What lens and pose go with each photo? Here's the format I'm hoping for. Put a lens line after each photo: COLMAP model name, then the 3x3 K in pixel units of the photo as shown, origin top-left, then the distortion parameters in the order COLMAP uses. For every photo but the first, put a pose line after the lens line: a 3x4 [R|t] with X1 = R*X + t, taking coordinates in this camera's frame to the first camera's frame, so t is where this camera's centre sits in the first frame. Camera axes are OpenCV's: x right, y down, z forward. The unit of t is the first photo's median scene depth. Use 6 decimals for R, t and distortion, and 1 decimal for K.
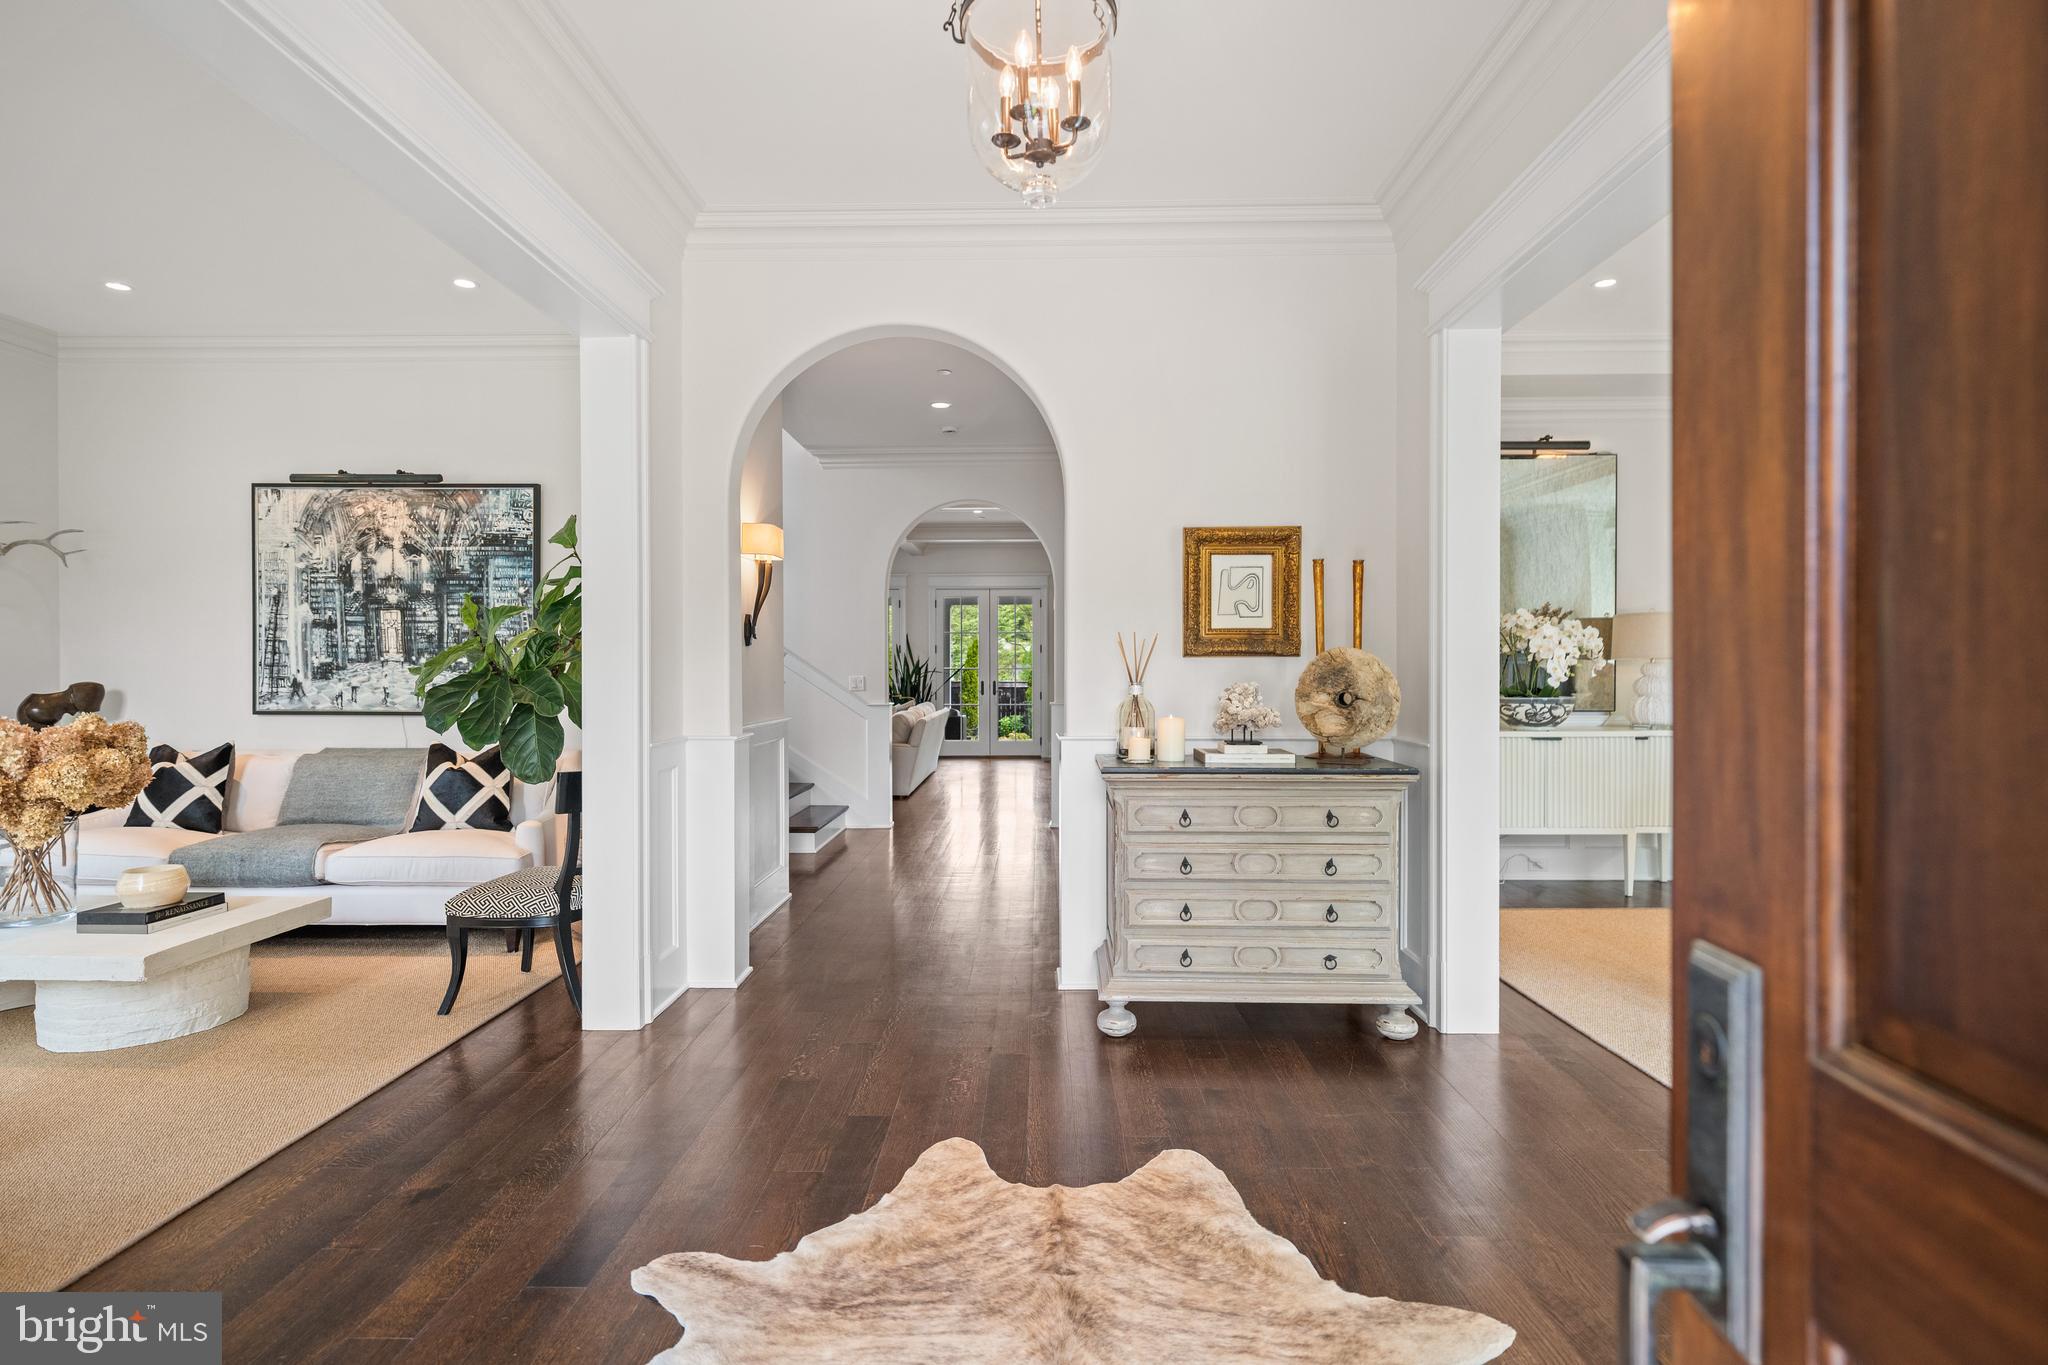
lens RADIAL K [[1002.9, 0, 1018.0], [0, 1002.9, 675.4], [0, 0, 1]] dist [0.001743, -0.001695]
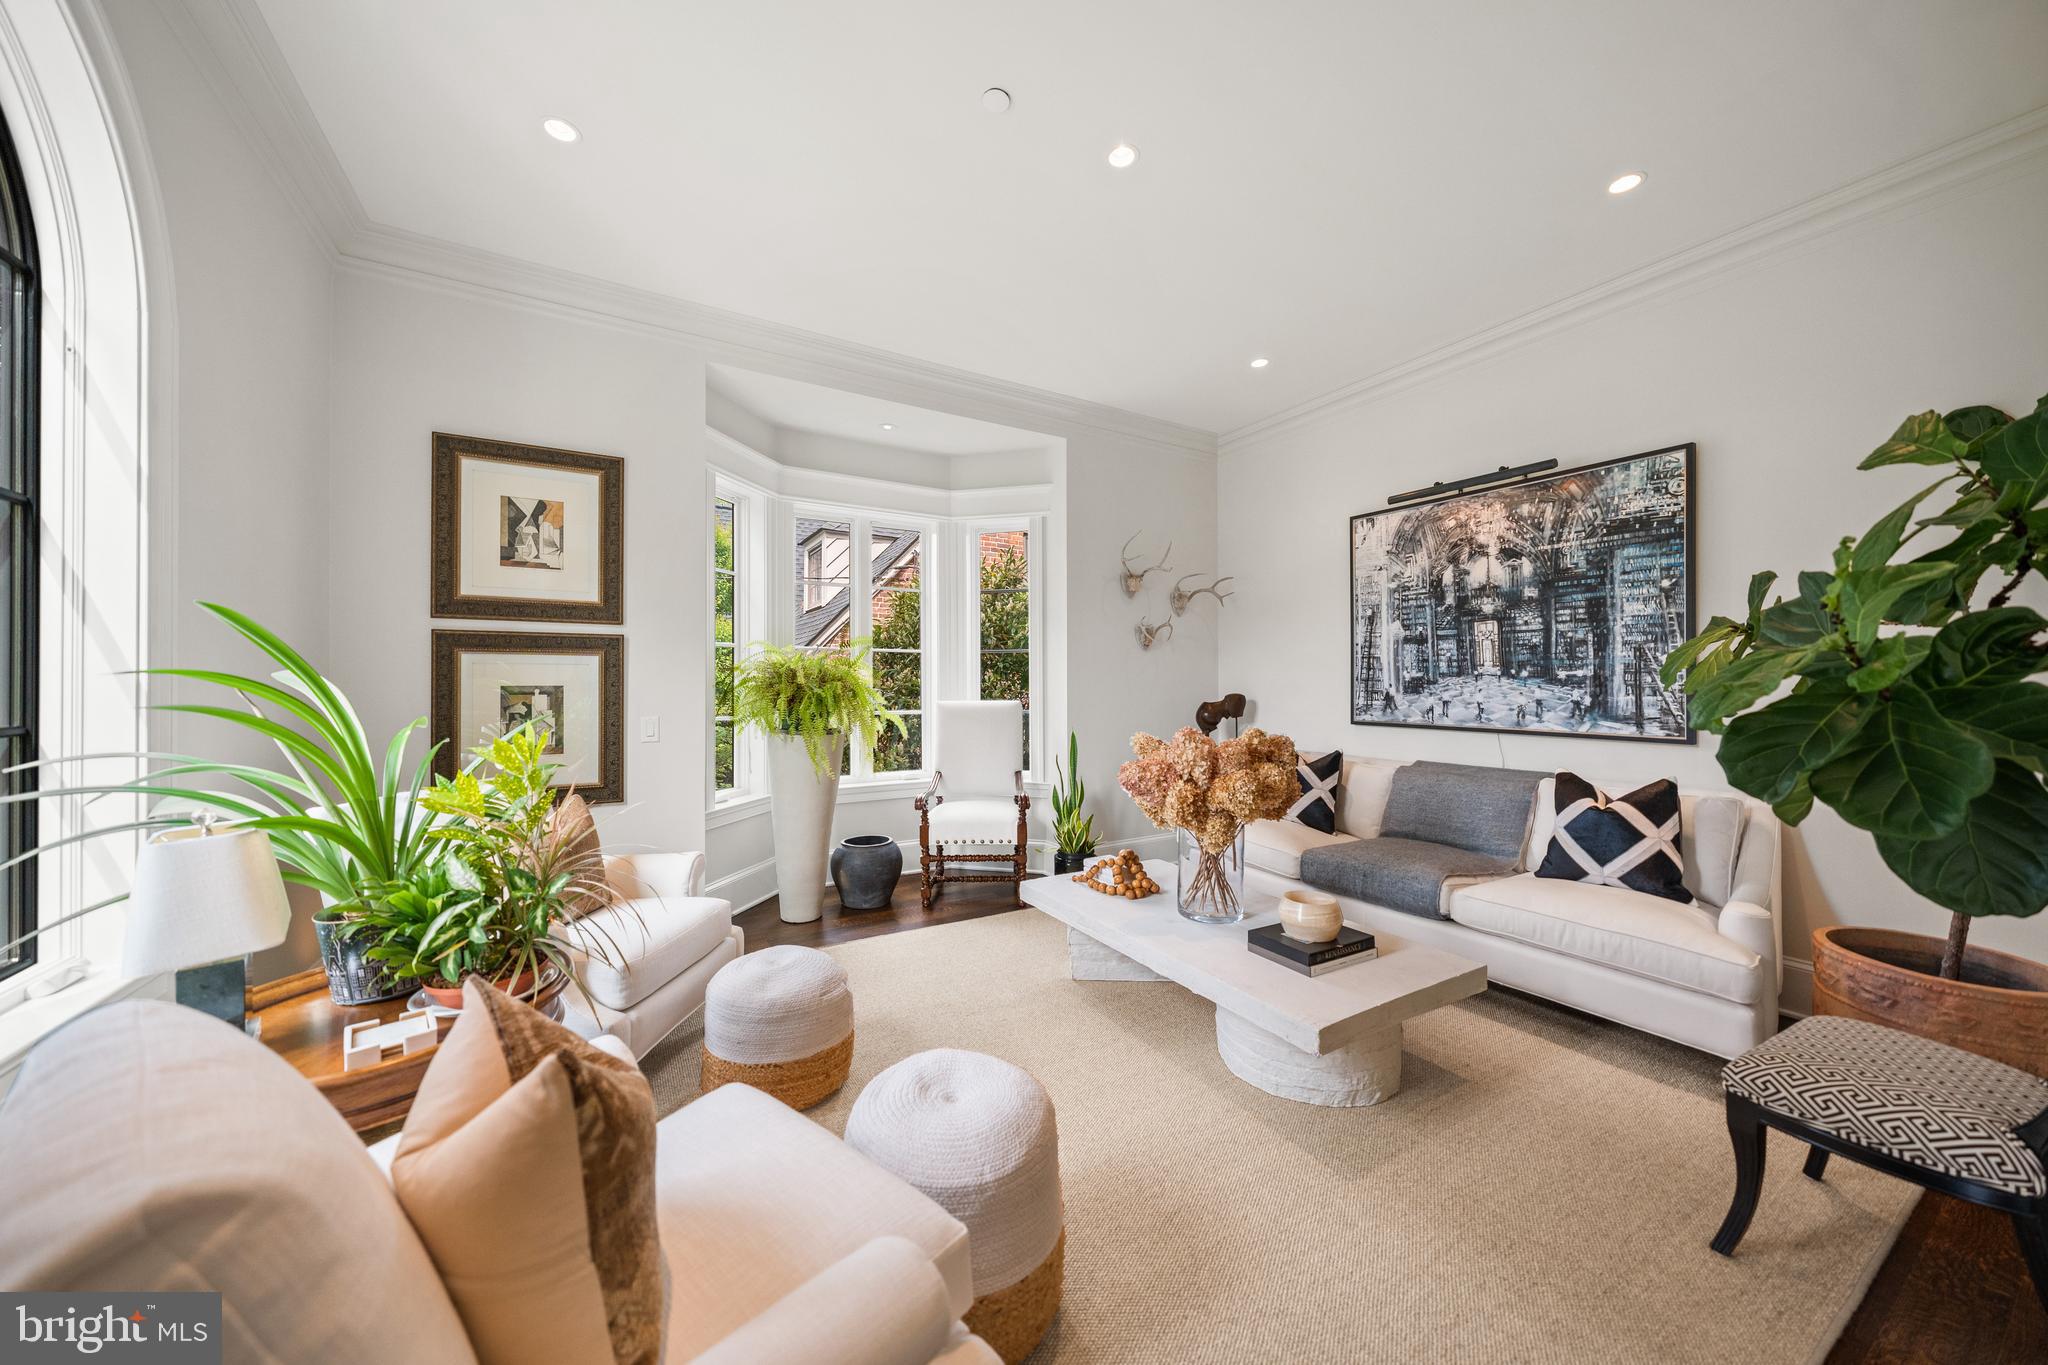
lens RADIAL K [[706.2, 0, 1023.3], [0, 706.2, 678.7], [0, 0, 1]] dist [-0.002054, -0.000381]
pose [[0.528921, -0.006658, -0.848645, -0.292339], [-0.003143, 0.999947, -0.009804, -0.002793], [0.848665, 0.007853, 0.528872, 0.278951]]
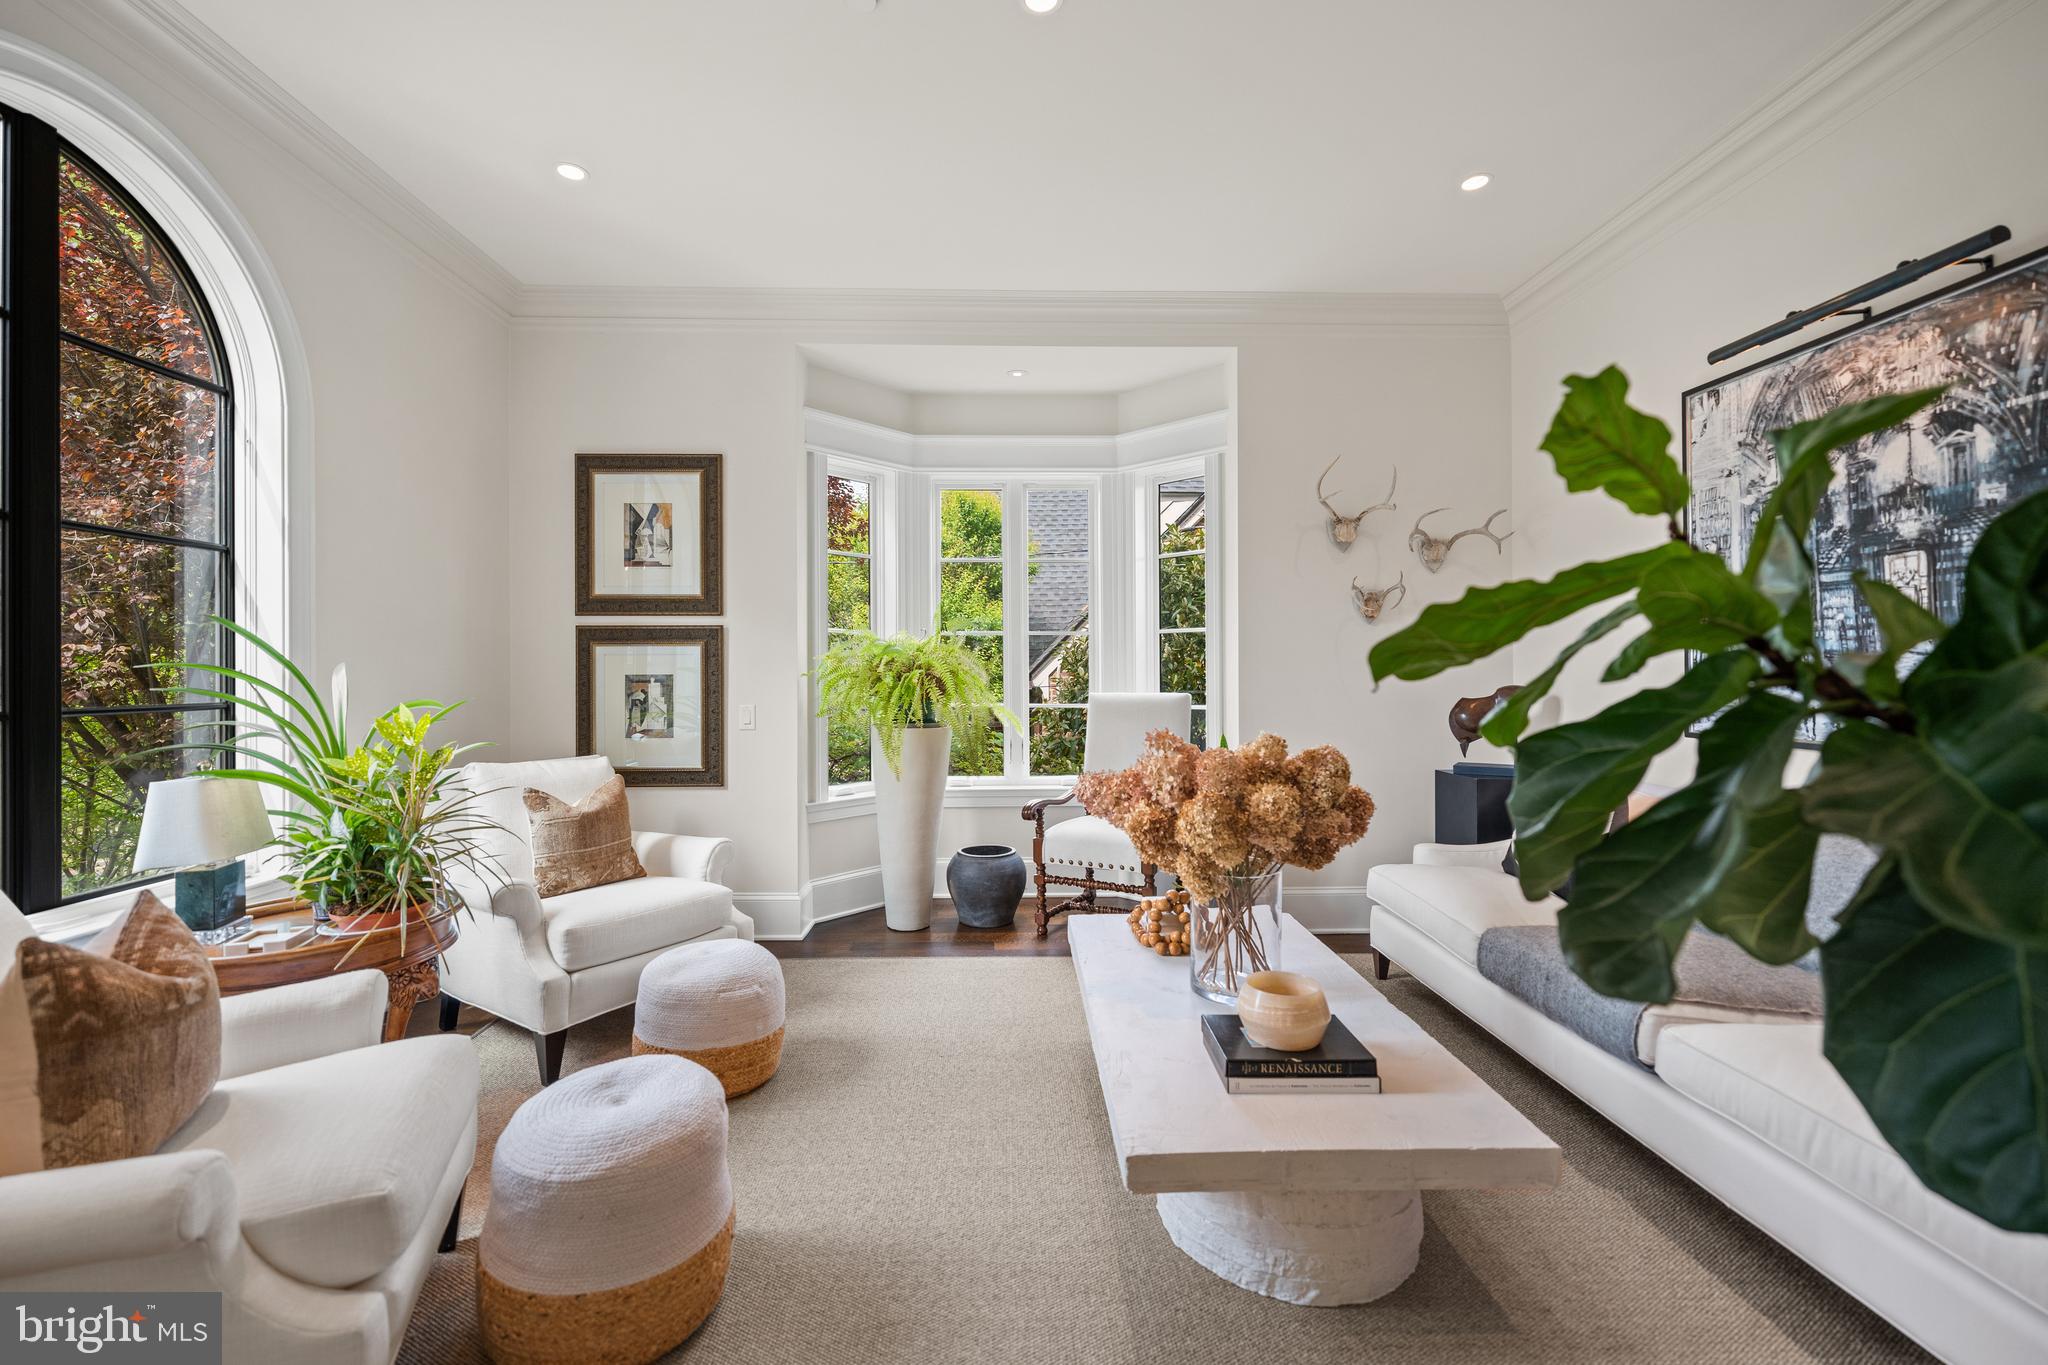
lens RADIAL K [[861.0, 0, 1018.4], [0, 861.0, 672.0], [0, 0, 1]] dist [0.000761, -0.000144]
pose [[0.049283, -0.002240, -0.998782, -0.211943], [-0.002006, 0.999995, -0.002342, -0.002631], [0.998783, 0.002119, 0.049278, 0.531067]]
